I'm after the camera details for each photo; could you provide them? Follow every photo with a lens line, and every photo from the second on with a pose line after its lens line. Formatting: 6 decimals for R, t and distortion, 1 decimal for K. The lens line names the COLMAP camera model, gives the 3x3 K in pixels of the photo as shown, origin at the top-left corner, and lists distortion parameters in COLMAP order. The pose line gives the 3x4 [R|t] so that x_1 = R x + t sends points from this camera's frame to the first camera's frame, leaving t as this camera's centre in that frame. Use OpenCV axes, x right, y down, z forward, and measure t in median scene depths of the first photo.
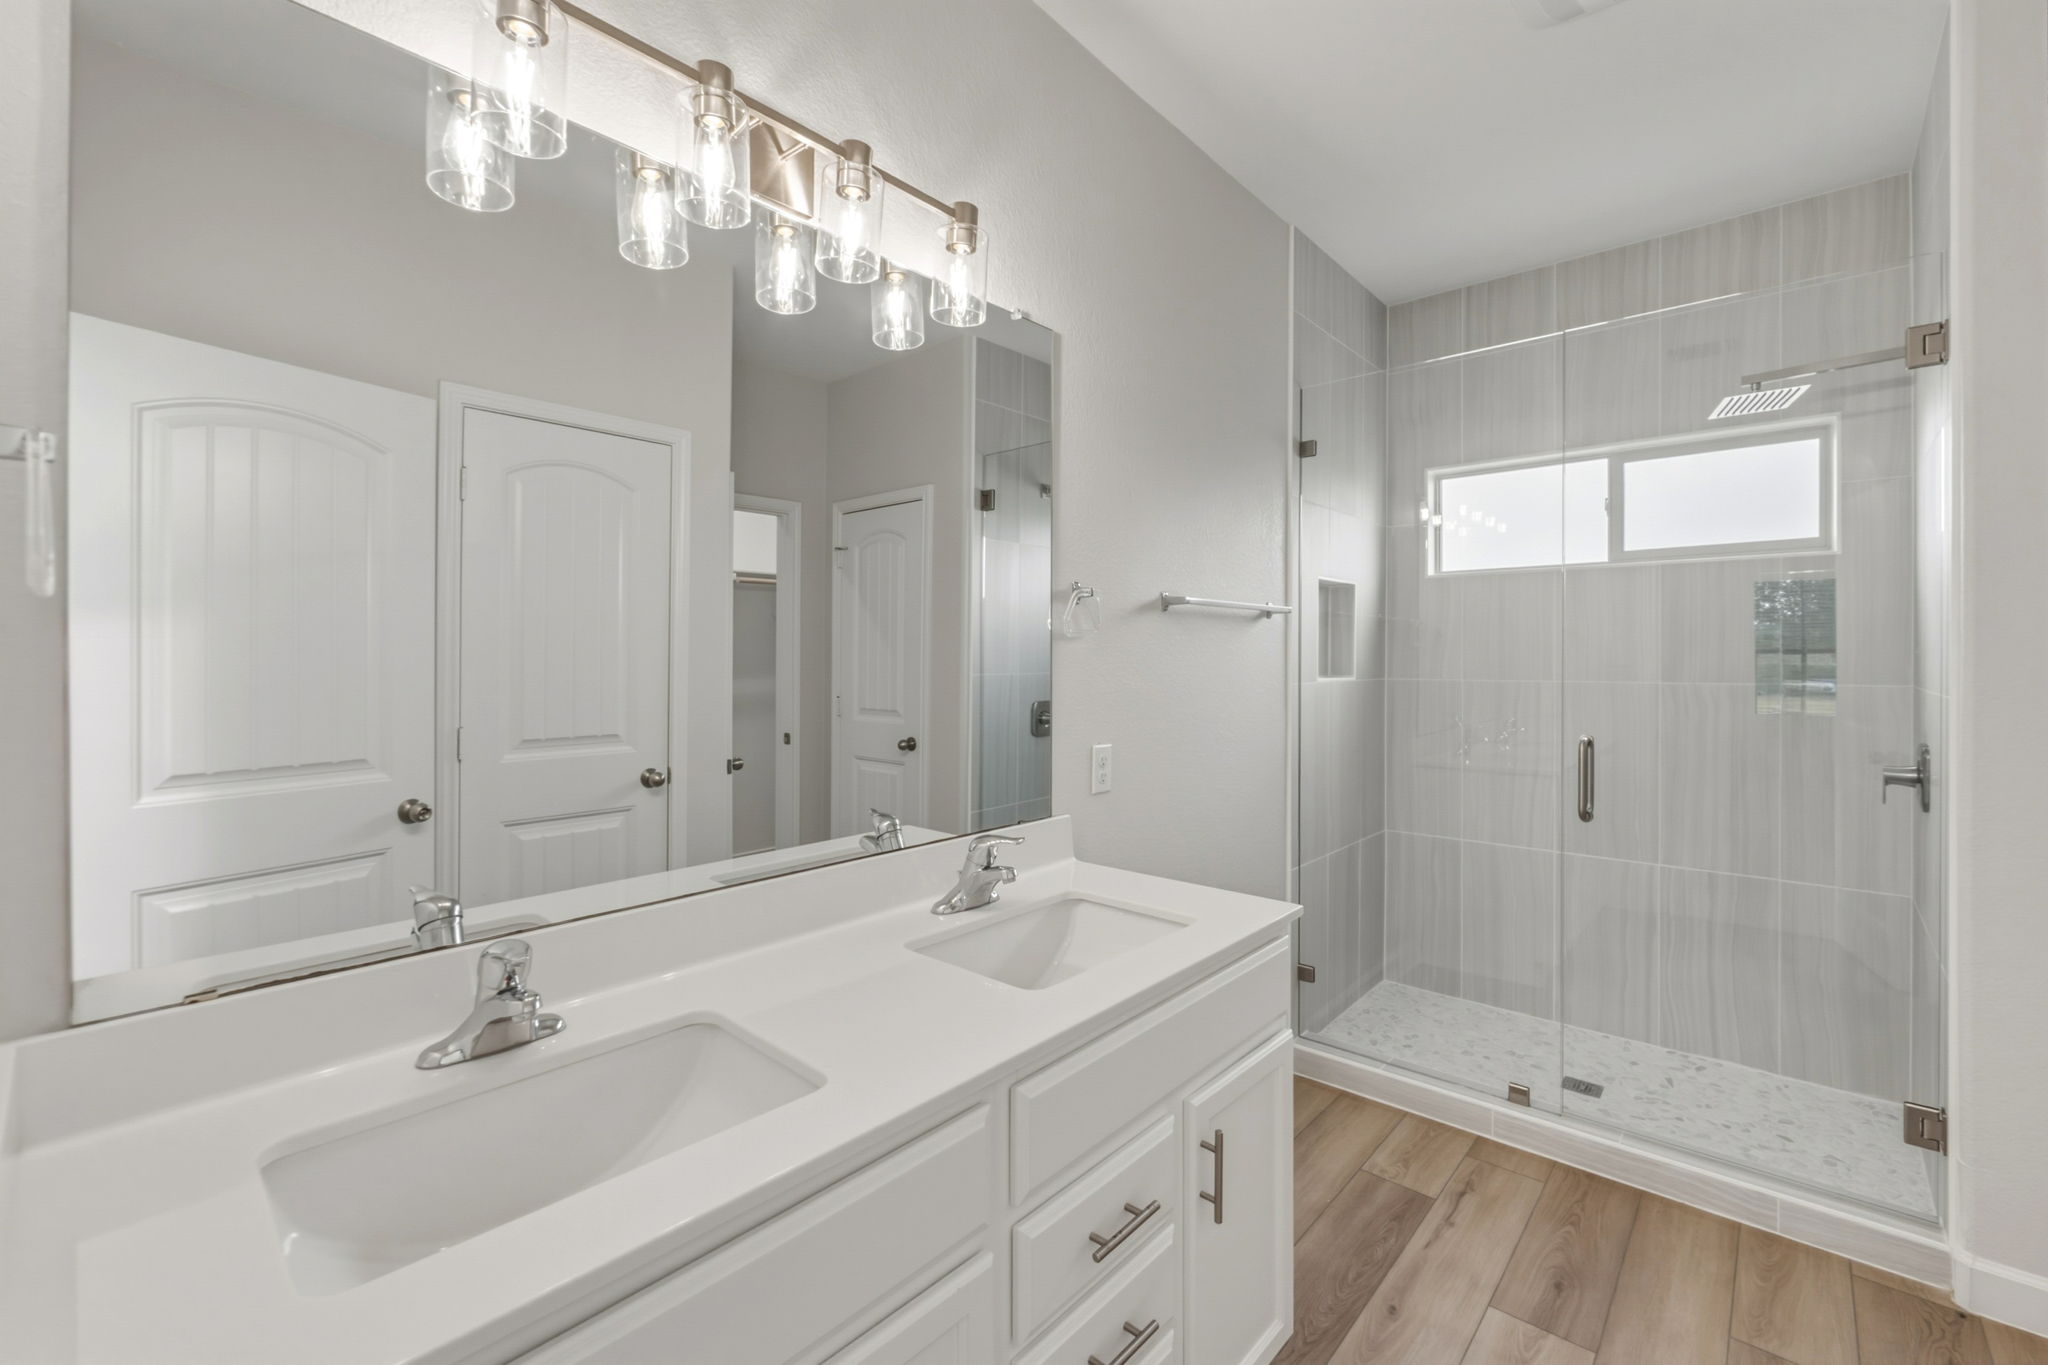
lens RADIAL K [[857.4, 0, 1037.3], [0, 857.4, 668.9], [0, 0, 1]] dist [-0.007623, -0.000254]
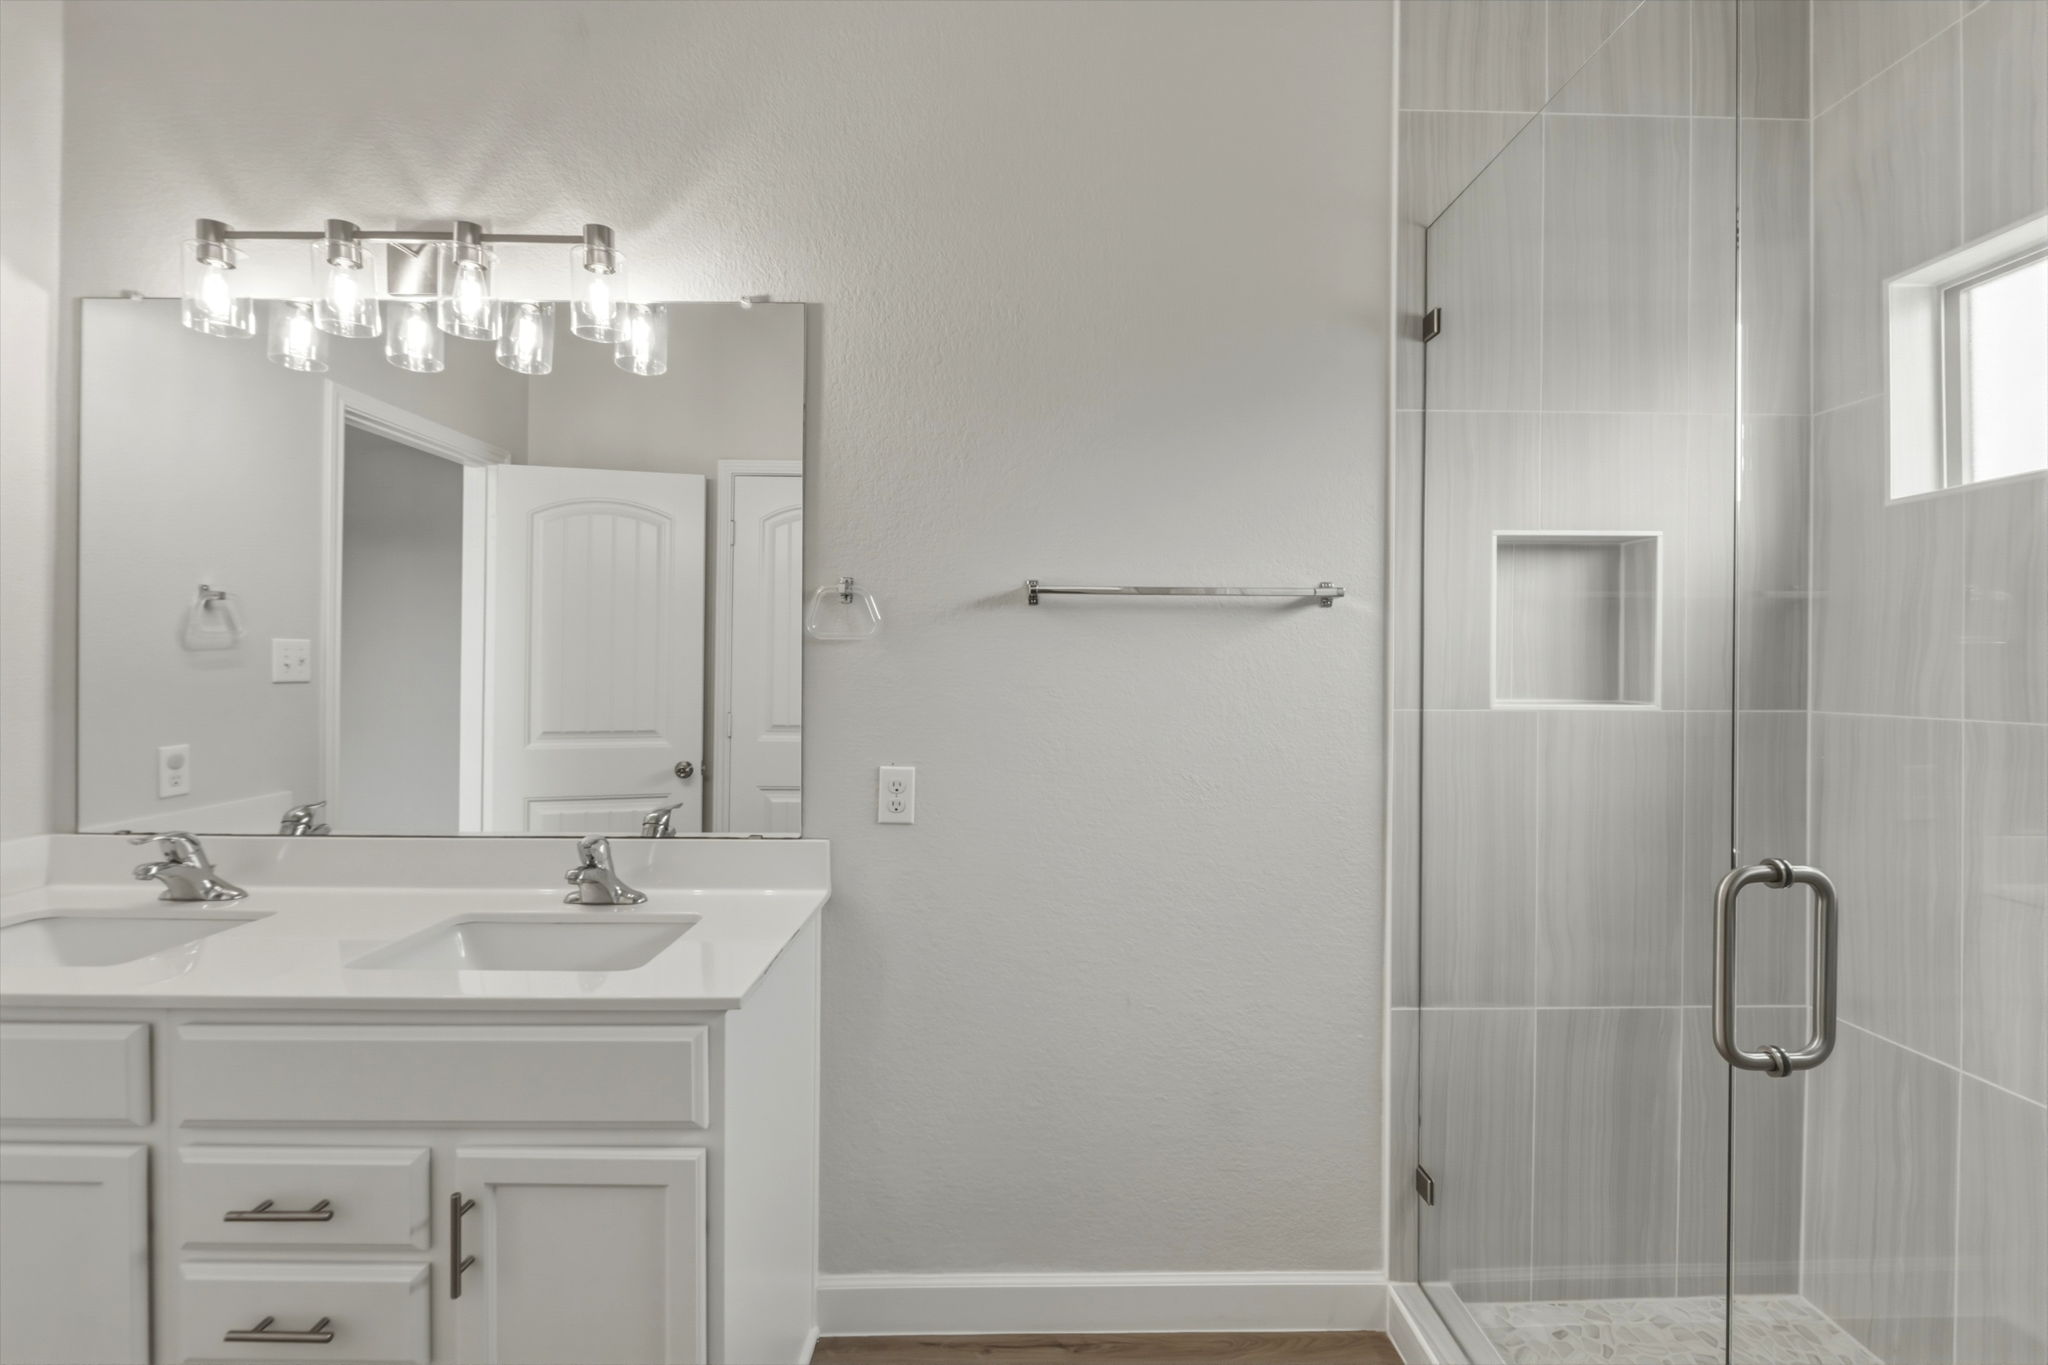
lens RADIAL K [[857.4, 0, 1037.3], [0, 857.4, 668.9], [0, 0, 1]] dist [-0.007623, -0.000254]
pose [[0.674621, 0.010337, -0.738092, 0.724727], [-0.018056, 0.999834, -0.002501, -0.007279], [0.737943, 0.015014, 0.674696, 0.484450]]
